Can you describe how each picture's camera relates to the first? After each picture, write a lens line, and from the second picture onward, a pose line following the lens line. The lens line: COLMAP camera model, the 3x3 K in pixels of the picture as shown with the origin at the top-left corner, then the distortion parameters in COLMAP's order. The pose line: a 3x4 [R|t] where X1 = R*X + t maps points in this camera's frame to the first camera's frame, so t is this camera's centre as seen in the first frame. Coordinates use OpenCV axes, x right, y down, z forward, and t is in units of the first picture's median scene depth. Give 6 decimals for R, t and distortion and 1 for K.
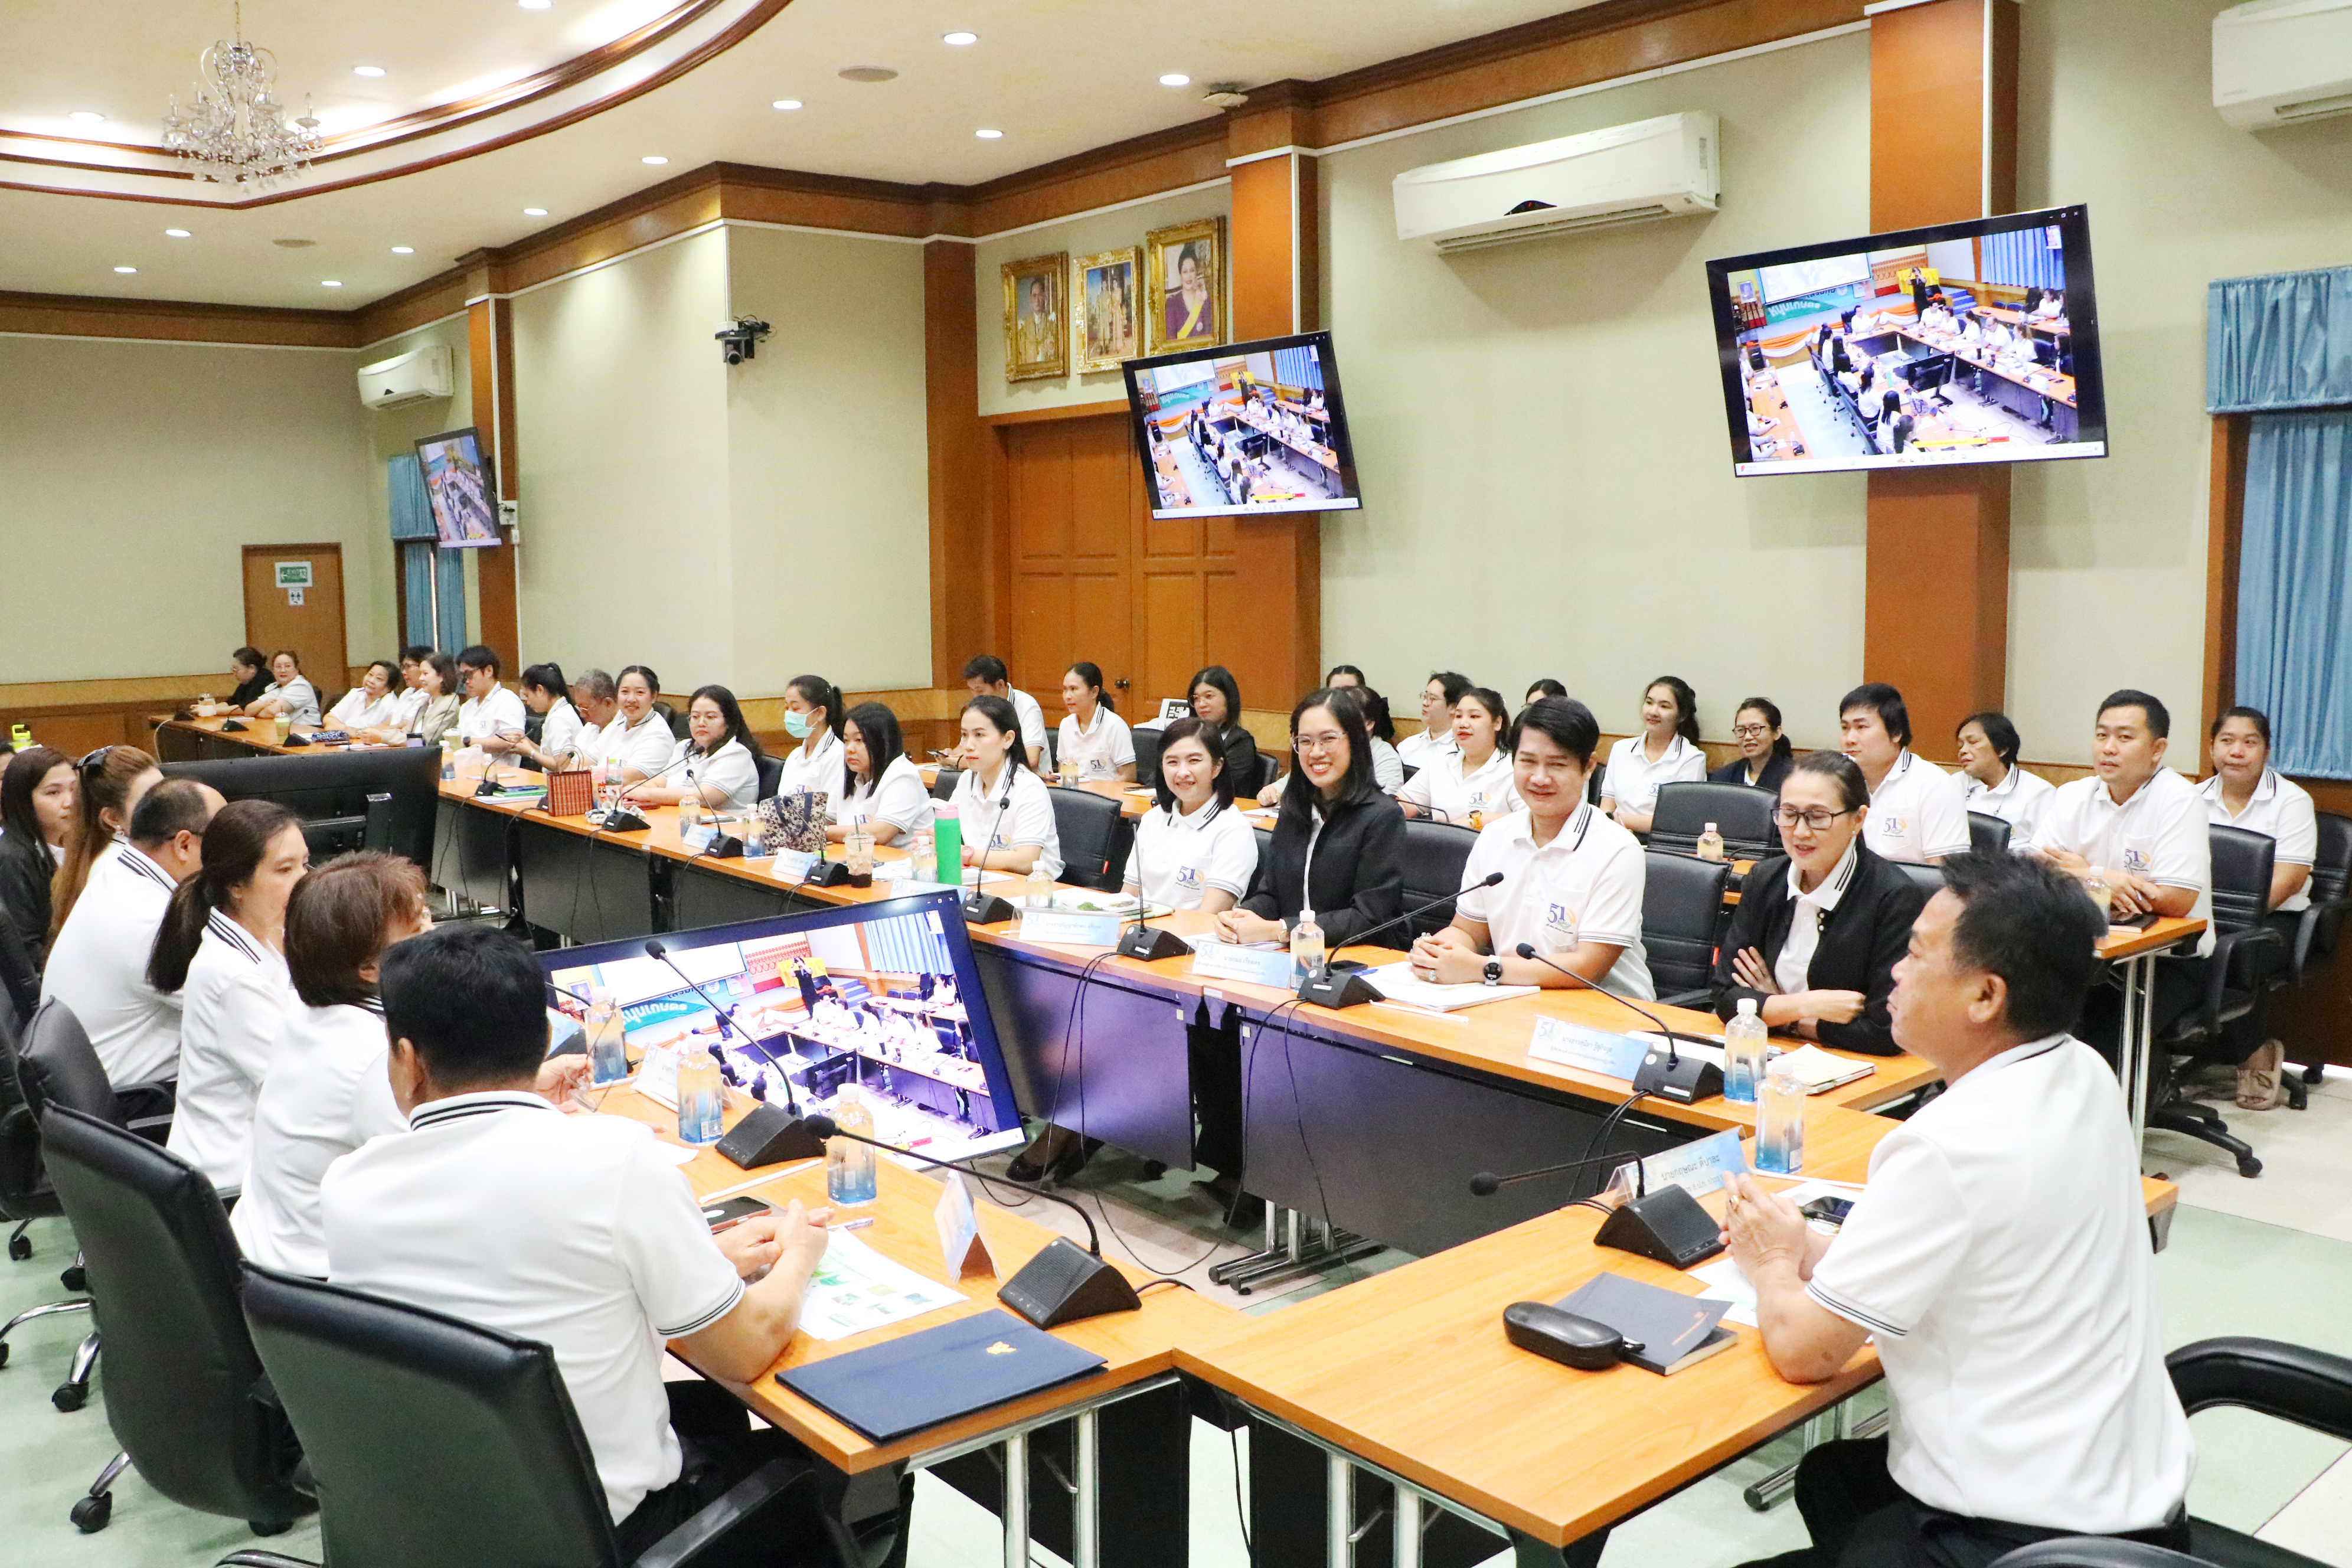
lens RADIAL K [[1970.1, 0, 1185.9], [0, 1970.1, 803.3], [0, 0, 1]] dist [-0.047063, 0.007606]
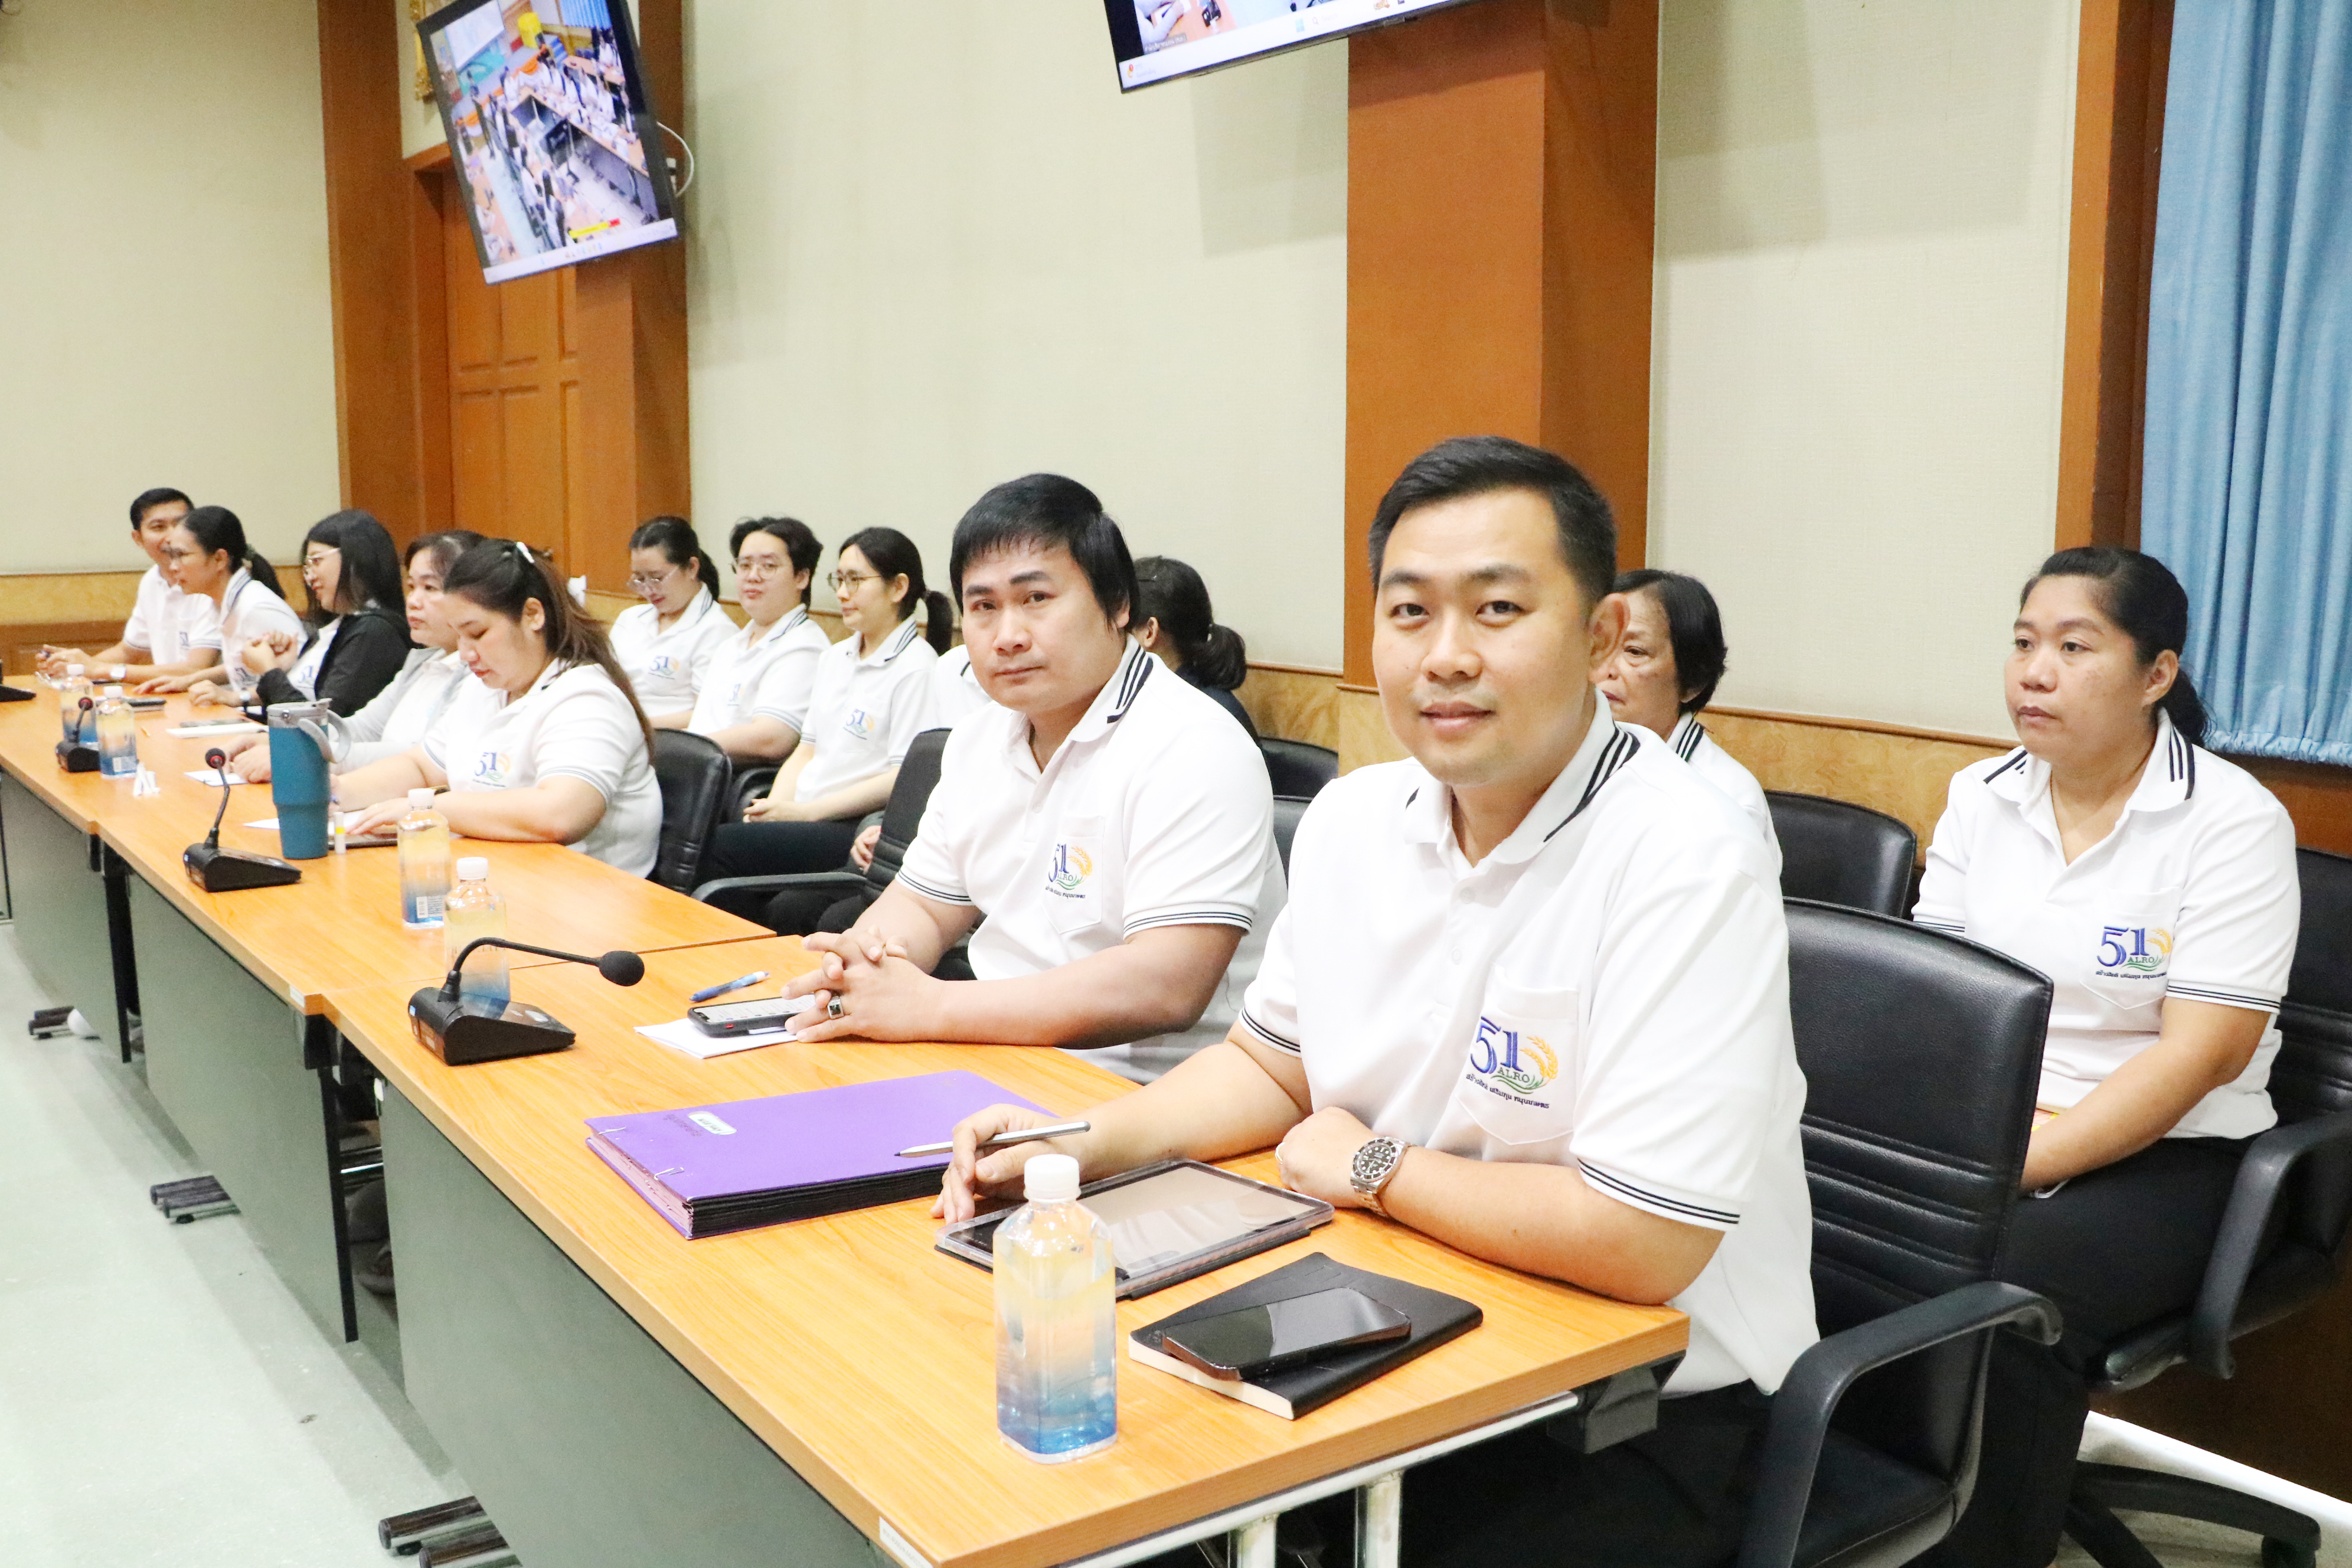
lens RADIAL K [[2113.6, 0, 1161.8], [0, 2113.6, 763.5], [0, 0, 1]] dist [-0.005033, -0.004665]
pose [[0.998364, 0.012813, -0.055718, 0.250023], [-0.011941, 0.999801, 0.015956, -0.009742], [0.055911, -0.015265, 0.998319, 0.381266]]
